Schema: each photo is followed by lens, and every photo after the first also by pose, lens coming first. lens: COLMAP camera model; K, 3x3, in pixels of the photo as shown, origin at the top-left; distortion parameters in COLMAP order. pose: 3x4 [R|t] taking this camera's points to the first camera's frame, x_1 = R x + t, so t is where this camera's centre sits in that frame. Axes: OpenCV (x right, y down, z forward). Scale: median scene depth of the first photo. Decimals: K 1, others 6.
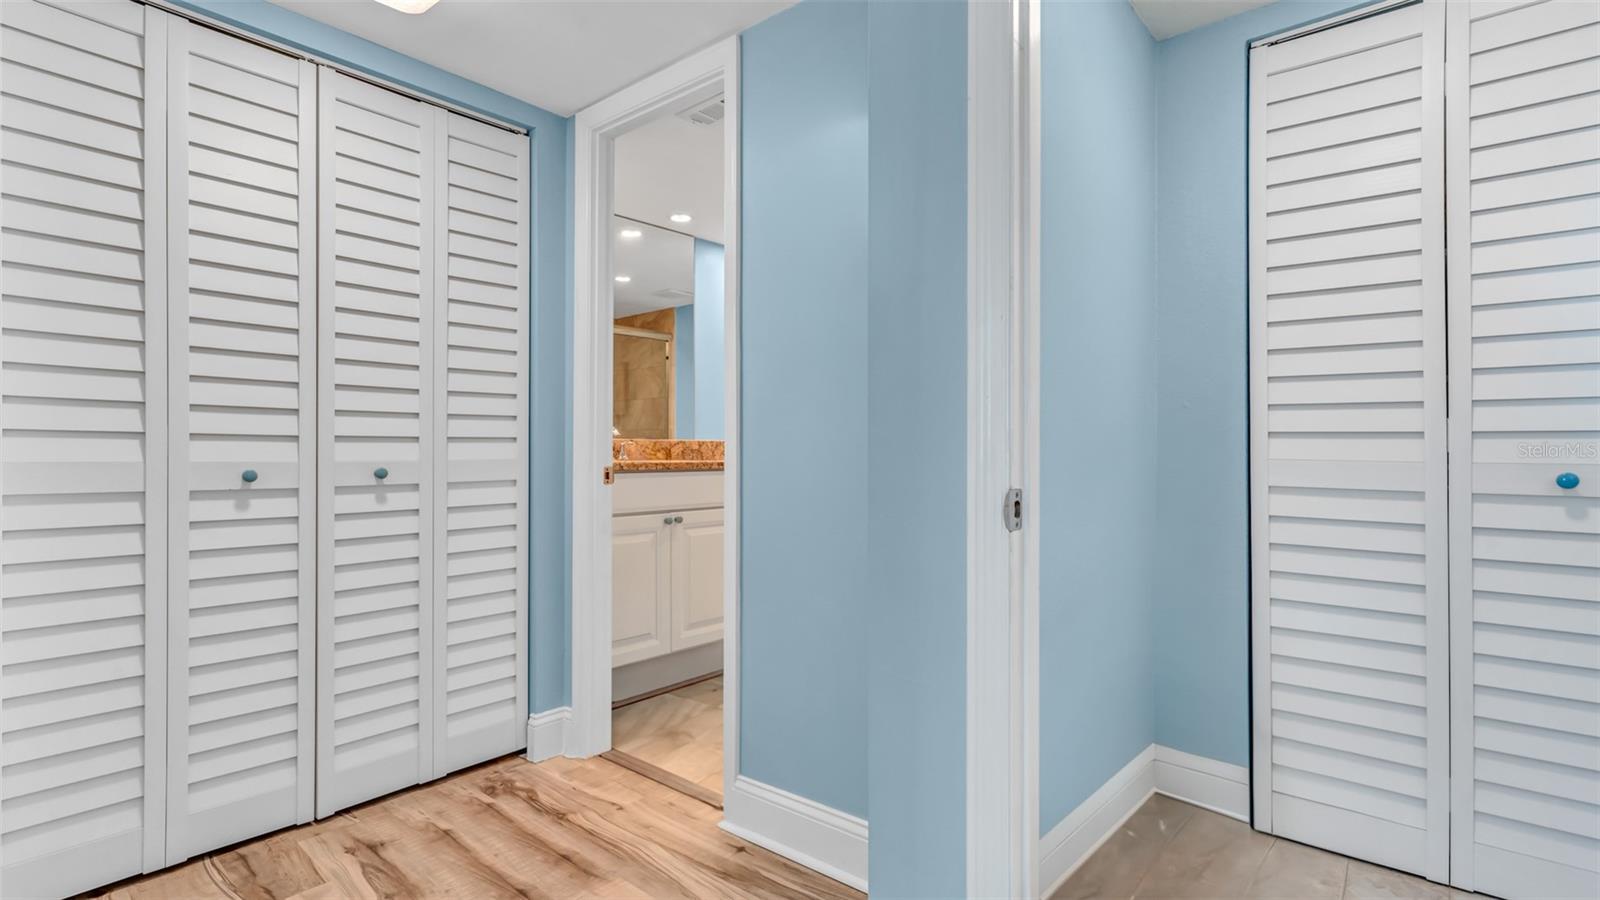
lens RADIAL K [[756.1, 0, 807.6], [0, 756.1, 446.5], [0, 0, 1]] dist [-0.002637, -0.000053]
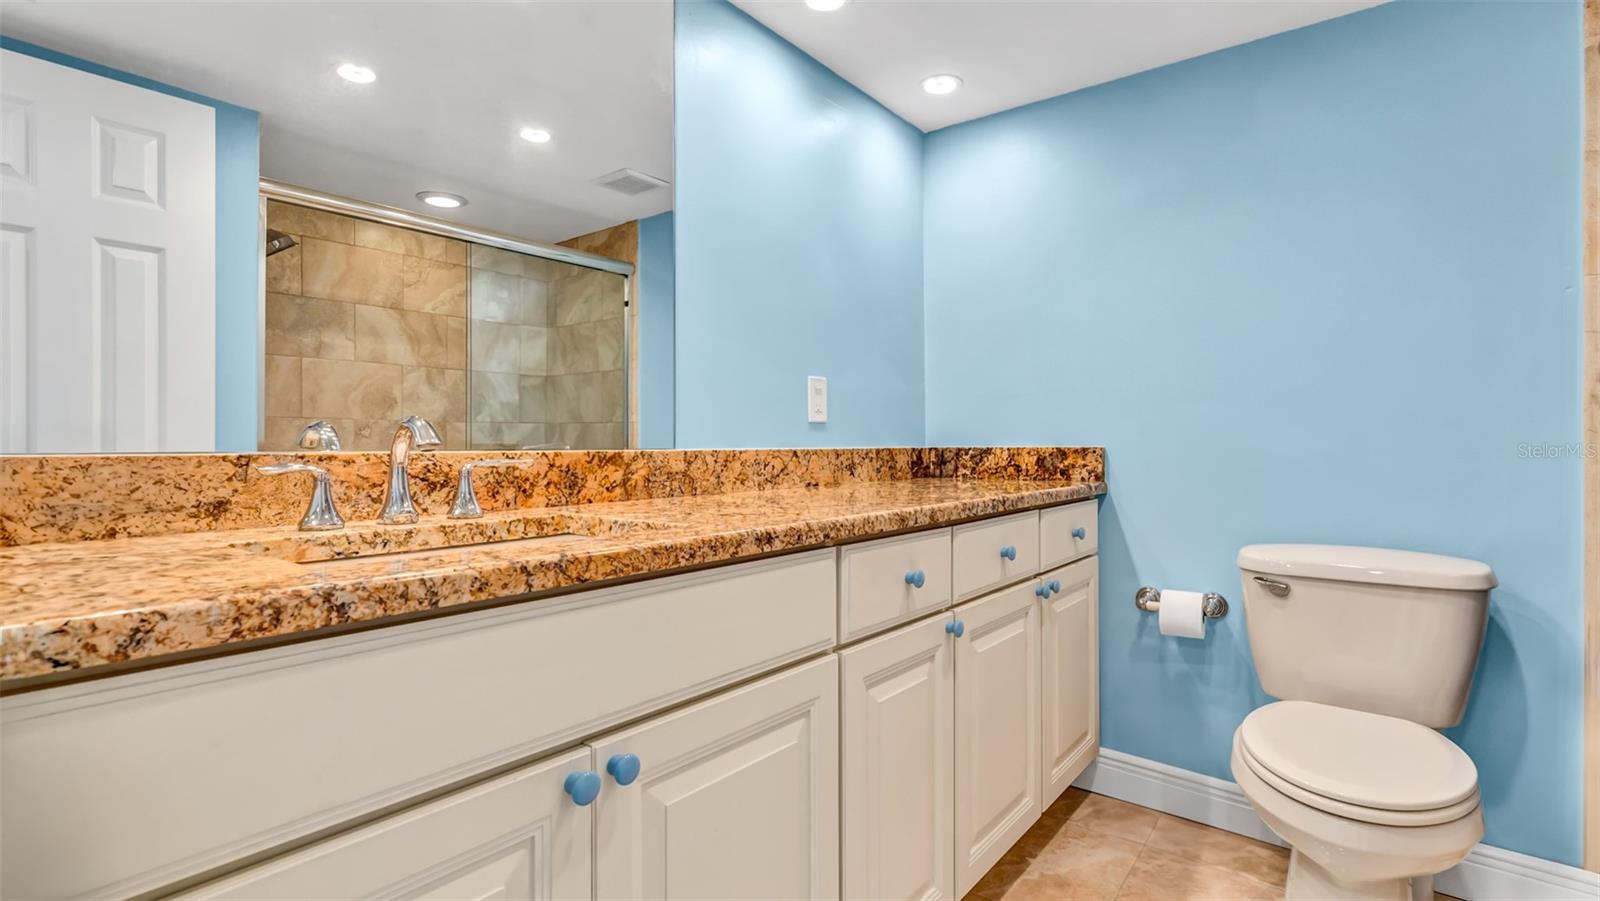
lens RADIAL K [[756.1, 0, 798.5], [0, 756.1, 446.8], [0, 0, 1]] dist [-0.002637, -0.000053]
pose [[0.999756, 0.001190, 0.022076, -0.079596], [-0.001409, 0.999950, 0.009940, -0.012434], [-0.022063, -0.009969, 0.999707, 0.508371]]
